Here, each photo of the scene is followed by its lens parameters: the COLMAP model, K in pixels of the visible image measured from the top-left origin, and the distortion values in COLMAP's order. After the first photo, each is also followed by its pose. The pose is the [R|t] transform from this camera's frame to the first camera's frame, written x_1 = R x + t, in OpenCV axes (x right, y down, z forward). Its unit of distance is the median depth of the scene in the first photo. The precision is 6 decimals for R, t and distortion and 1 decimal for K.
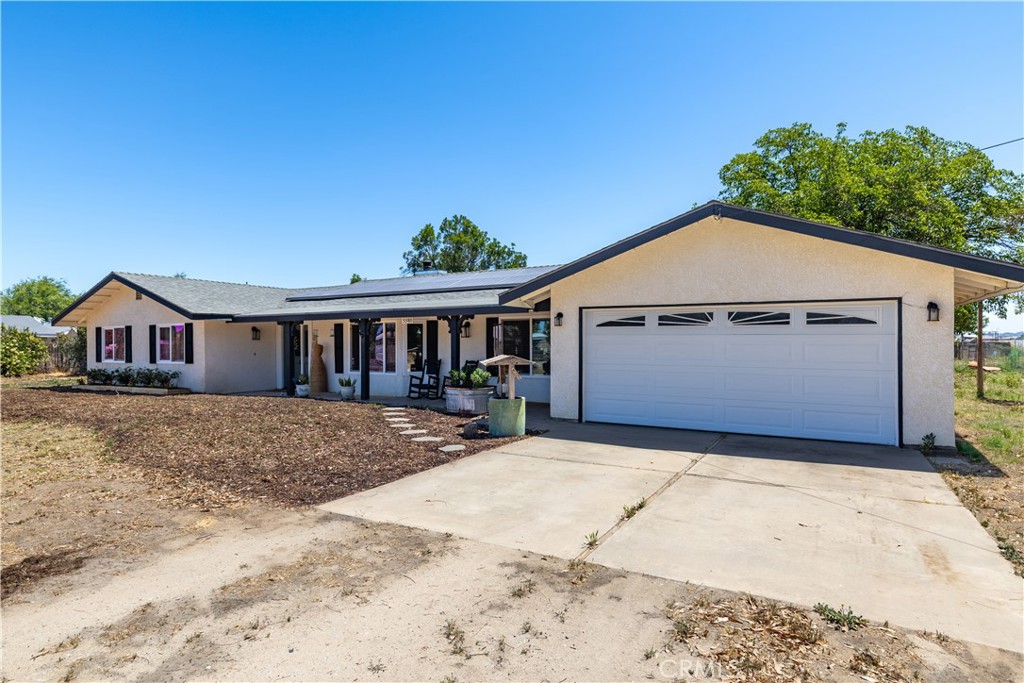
lens RADIAL K [[557.4, 0, 506.3], [0, 557.4, 344.6], [0, 0, 1]] dist [-0.001213, 0.000824]
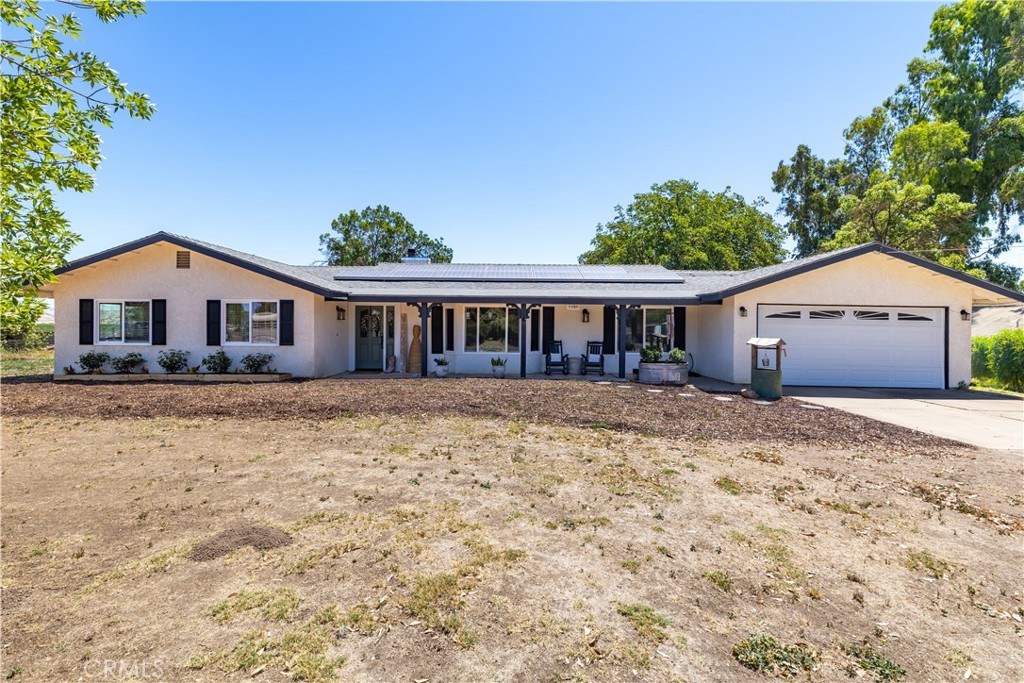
lens RADIAL K [[472.7, 0, 511.0], [0, 472.7, 330.4], [0, 0, 1]] dist [0.001729, -0.000152]
pose [[0.873588, 0.009556, 0.486572, -0.646091], [-0.013271, 0.999903, 0.004190, 0.002414], [-0.486485, -0.010118, 0.873631, 0.175059]]
